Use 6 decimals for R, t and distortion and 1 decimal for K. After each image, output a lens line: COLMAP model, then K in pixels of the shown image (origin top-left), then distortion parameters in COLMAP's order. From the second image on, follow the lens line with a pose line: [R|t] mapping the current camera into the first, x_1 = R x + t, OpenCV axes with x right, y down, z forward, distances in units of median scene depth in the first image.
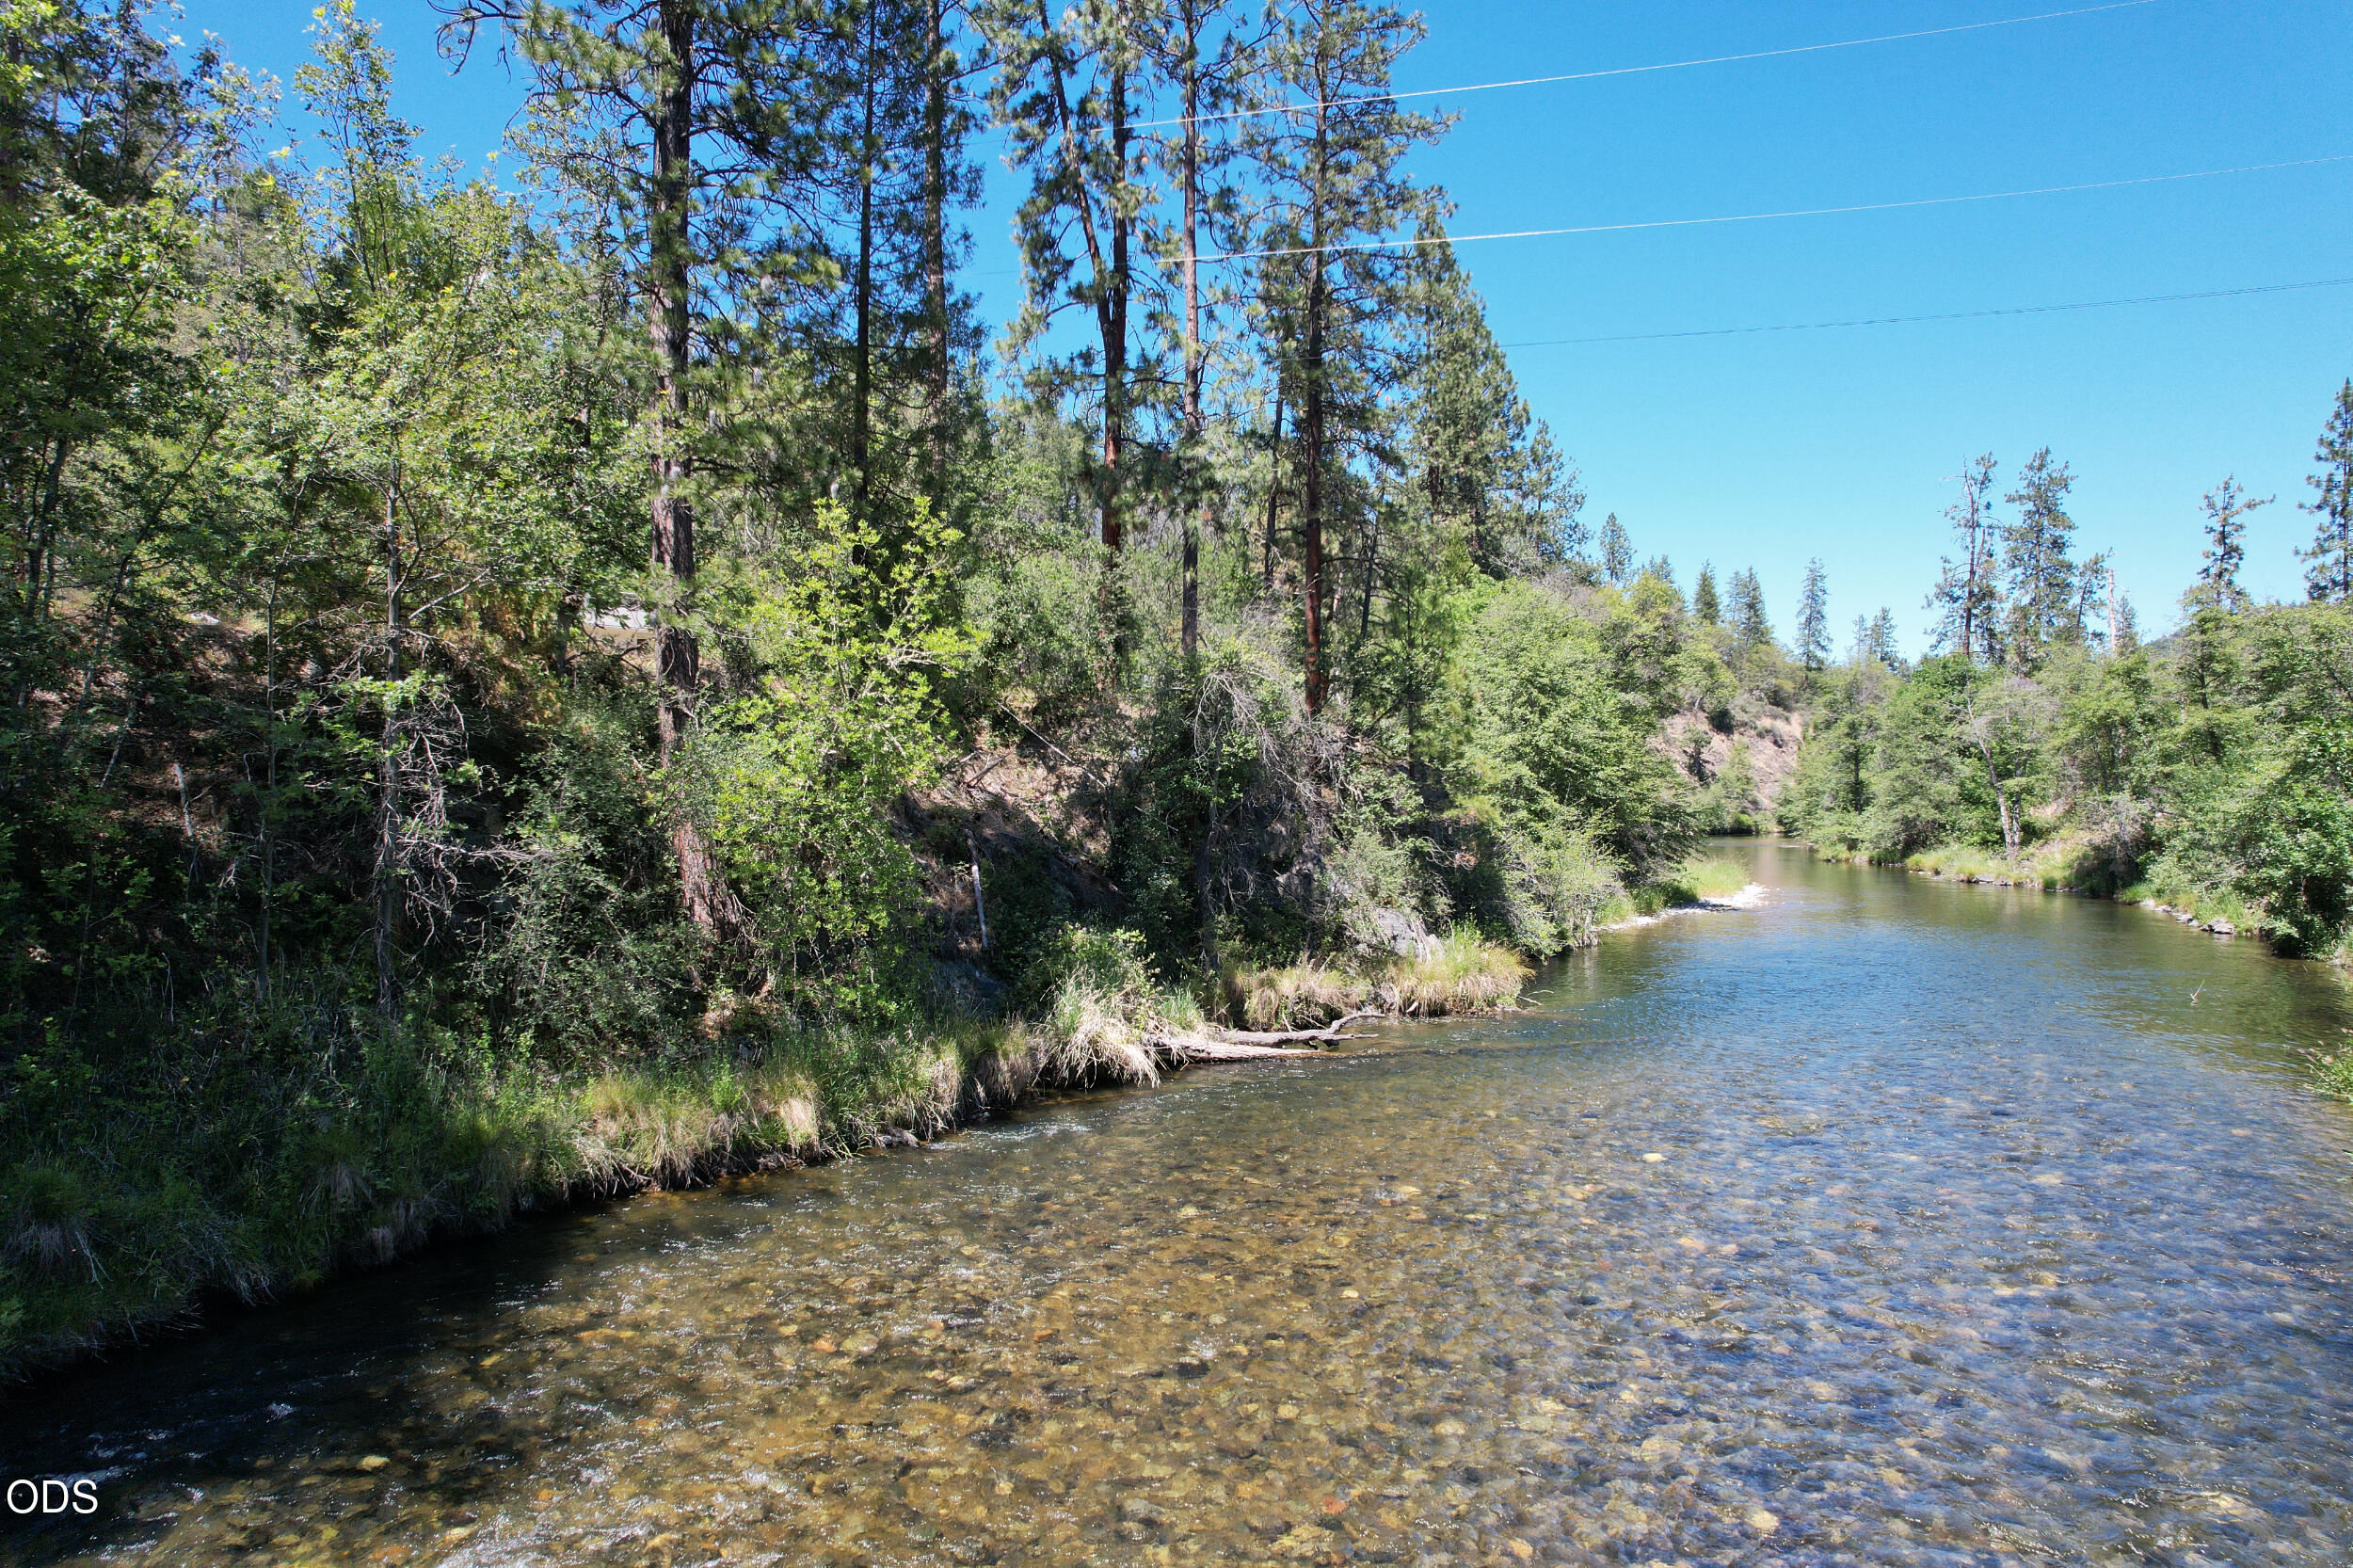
lens RADIAL K [[1590.5, 0, 1176.5], [0, 1590.5, 784.0], [0, 0, 1]] dist [-0.001018, 0.115402]
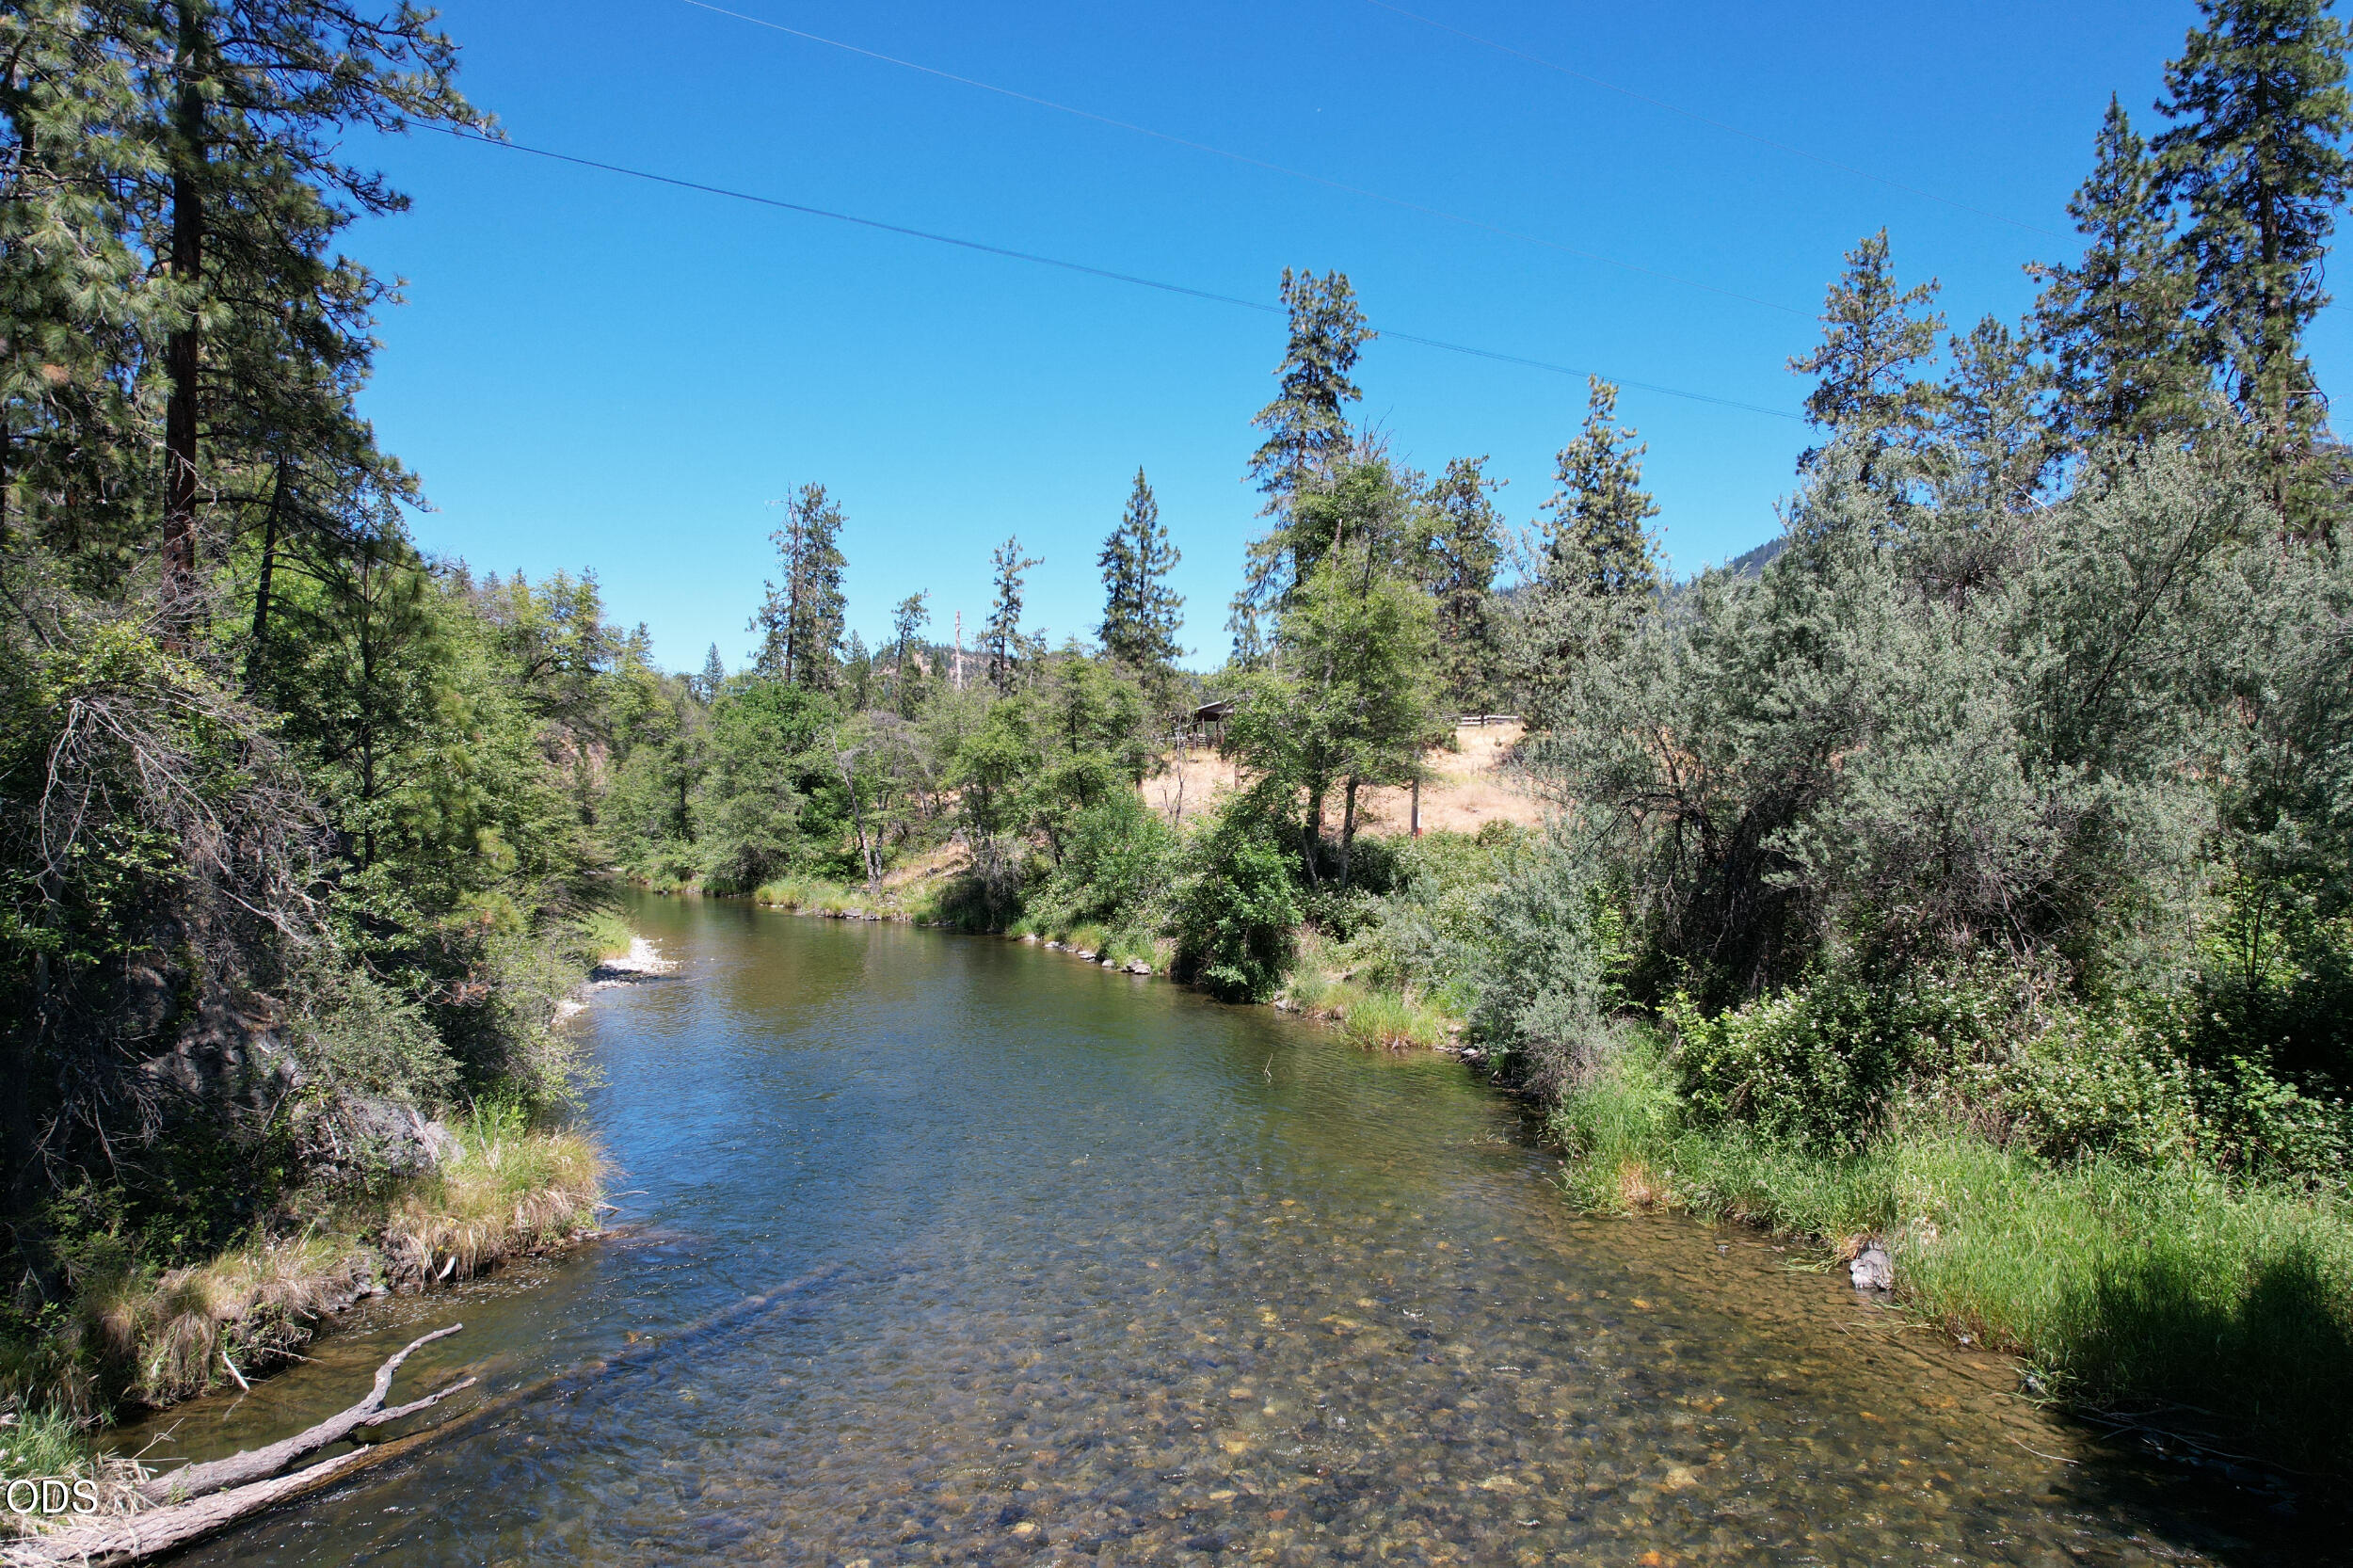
lens RADIAL K [[1590.5, 0, 1176.5], [0, 1590.5, 784.0], [0, 0, 1]] dist [-0.001018, 0.115402]
pose [[0.719277, 0.003928, 0.694713, -0.034351], [-0.001323, 0.999990, -0.004284, -0.017835], [-0.694722, 0.002162, 0.719275, 0.169884]]
